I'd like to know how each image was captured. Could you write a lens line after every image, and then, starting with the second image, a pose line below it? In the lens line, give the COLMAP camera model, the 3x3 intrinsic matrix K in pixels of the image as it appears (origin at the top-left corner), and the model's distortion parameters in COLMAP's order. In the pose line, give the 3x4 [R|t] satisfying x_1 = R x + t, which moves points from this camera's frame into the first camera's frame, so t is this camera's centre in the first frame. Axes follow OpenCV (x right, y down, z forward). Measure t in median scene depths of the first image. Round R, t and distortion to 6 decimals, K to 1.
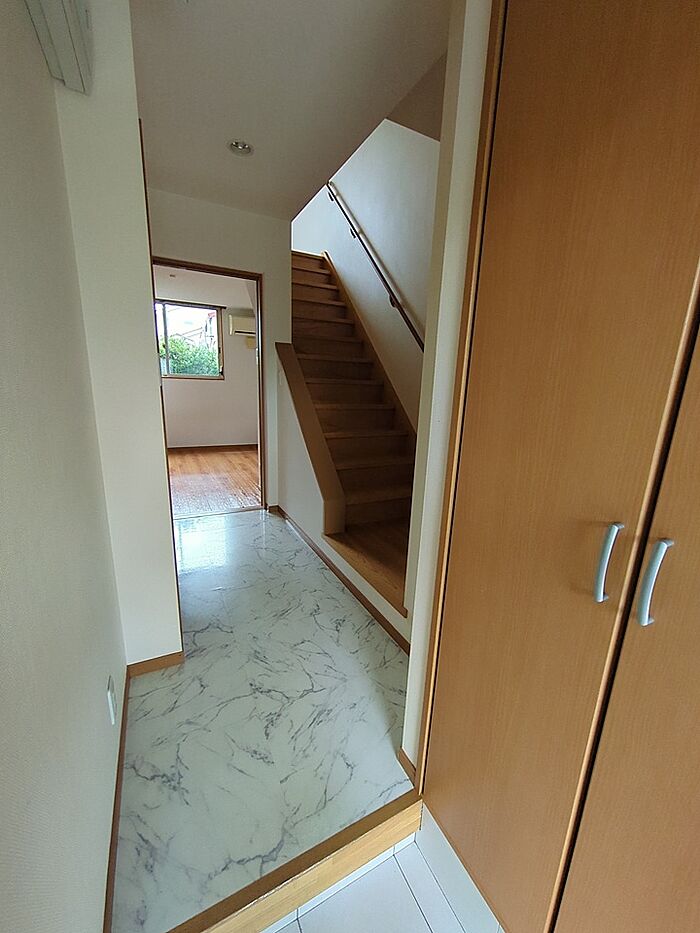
lens RADIAL K [[368.0, 0, 349.1], [0, 368.0, 467.2], [0, 0, 1]] dist [-0.006194, 0.000887]
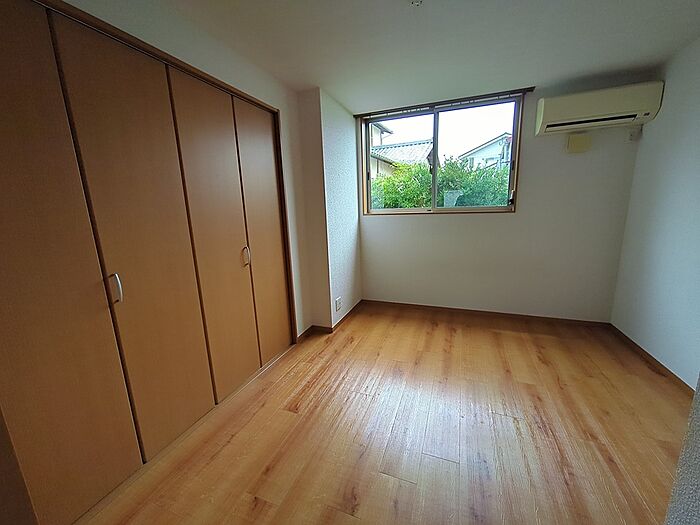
lens RADIAL K [[276.1, 0, 350.4], [0, 276.1, 262.0], [0, 0, 1]] dist [-0.006194, 0.000887]
pose [[0.661969, 0.091764, -0.743893, -0.171392], [-0.119339, 0.992720, 0.016262, -0.128790], [0.739970, 0.078010, 0.668101, 0.492165]]
